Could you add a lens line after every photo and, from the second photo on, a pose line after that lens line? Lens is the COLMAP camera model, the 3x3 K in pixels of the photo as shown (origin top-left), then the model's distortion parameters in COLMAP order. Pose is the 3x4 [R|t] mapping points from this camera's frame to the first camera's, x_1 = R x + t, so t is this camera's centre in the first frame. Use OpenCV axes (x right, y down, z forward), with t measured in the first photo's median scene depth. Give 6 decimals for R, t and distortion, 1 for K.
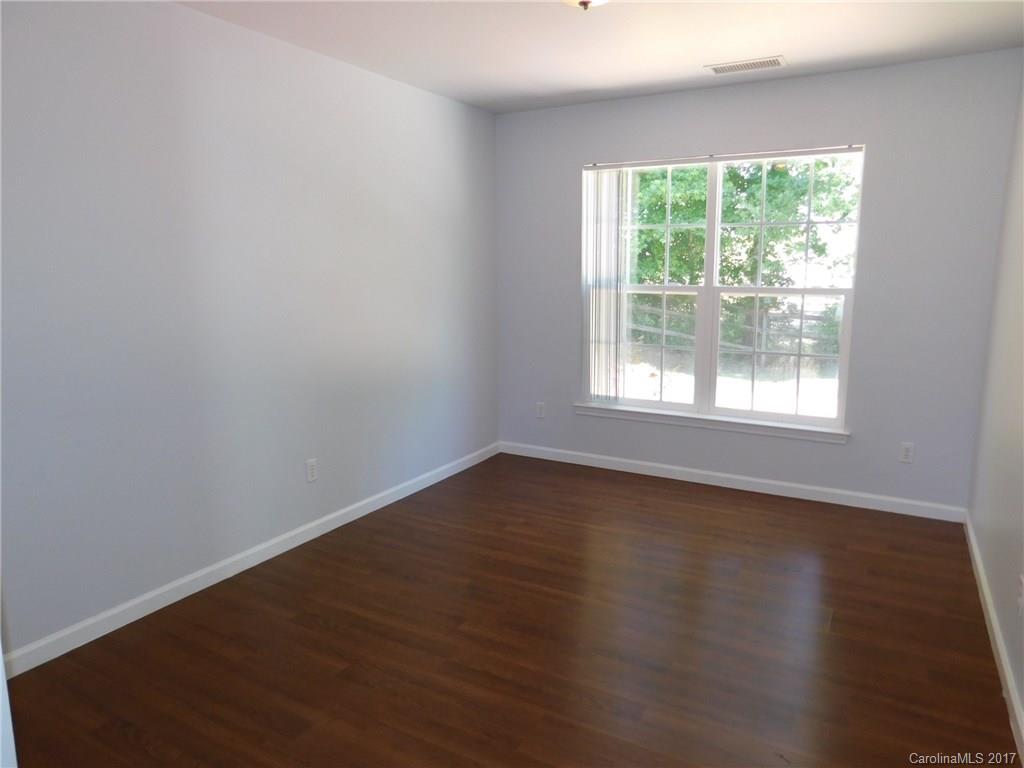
lens RADIAL K [[685.6, 0, 514.3], [0, 685.6, 383.5], [0, 0, 1]] dist [-0.048654, 0.050085]
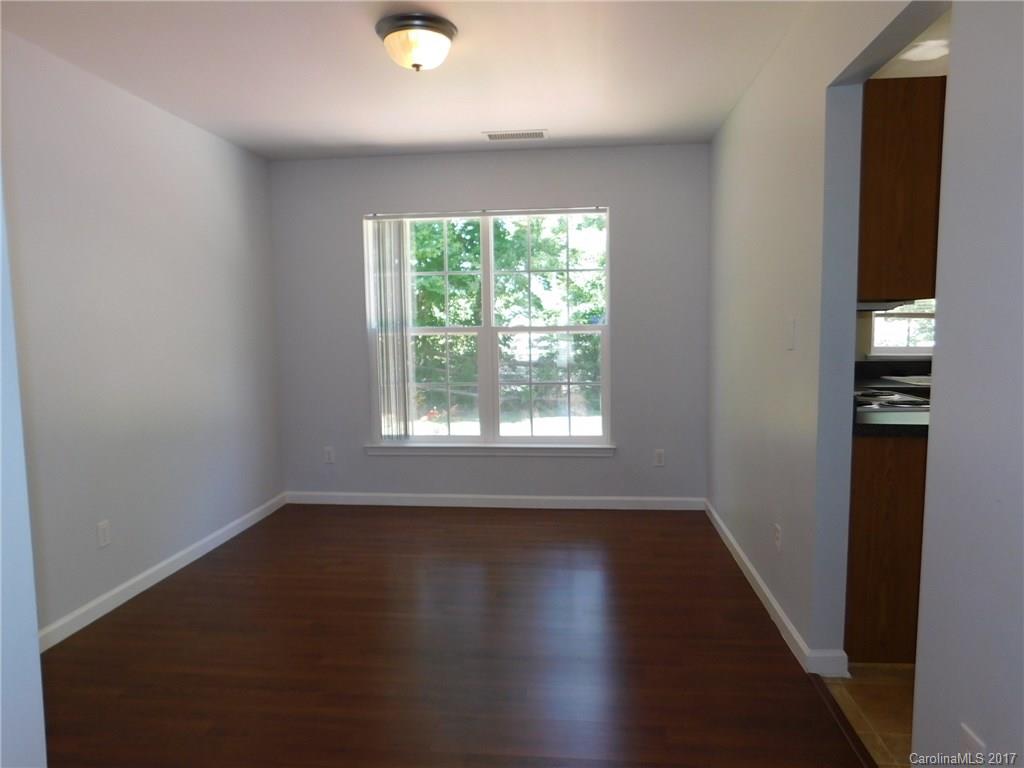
lens RADIAL K [[685.6, 0, 514.5], [0, 685.6, 382.1], [0, 0, 1]] dist [-0.048654, 0.050085]
pose [[0.917936, -0.045528, 0.394109, -0.110631], [0.079820, 0.994274, -0.071051, 0.027835], [-0.388617, 0.096678, 0.916313, -0.023435]]
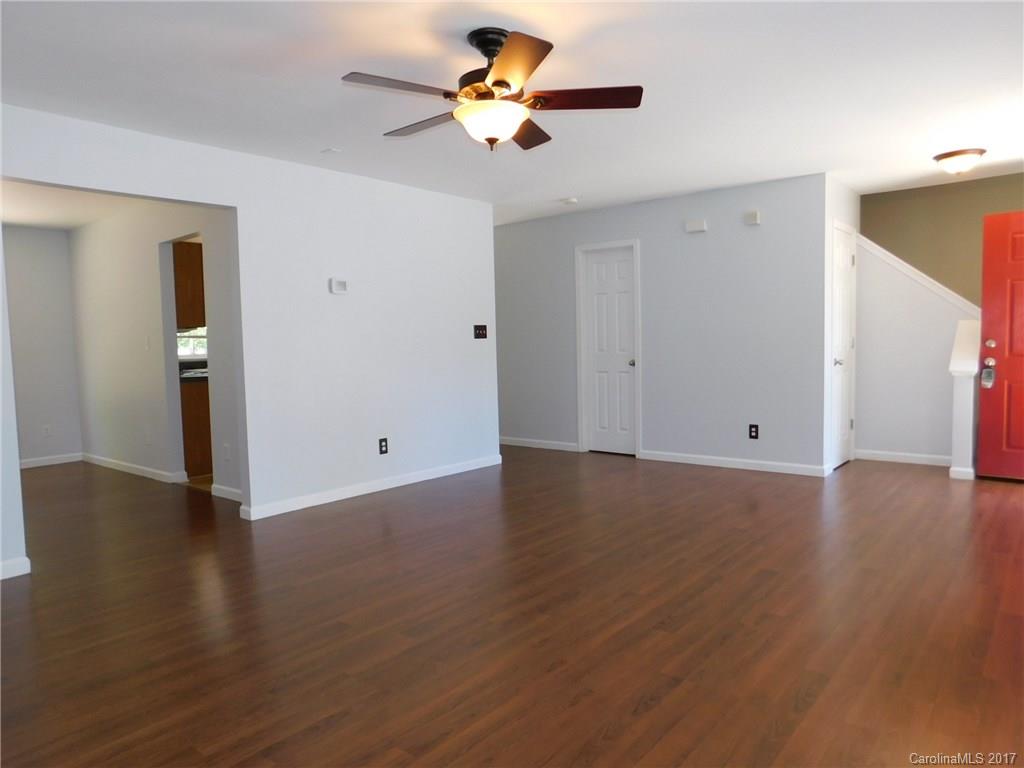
lens RADIAL K [[685.6, 0, 512.5], [0, 685.6, 382.6], [0, 0, 1]] dist [-0.048654, 0.050085]
pose [[0.185039, -0.067337, 0.980421, -0.831253], [0.198355, 0.979676, 0.029850, 0.143618], [-0.962505, 0.188948, 0.194635, -0.510343]]
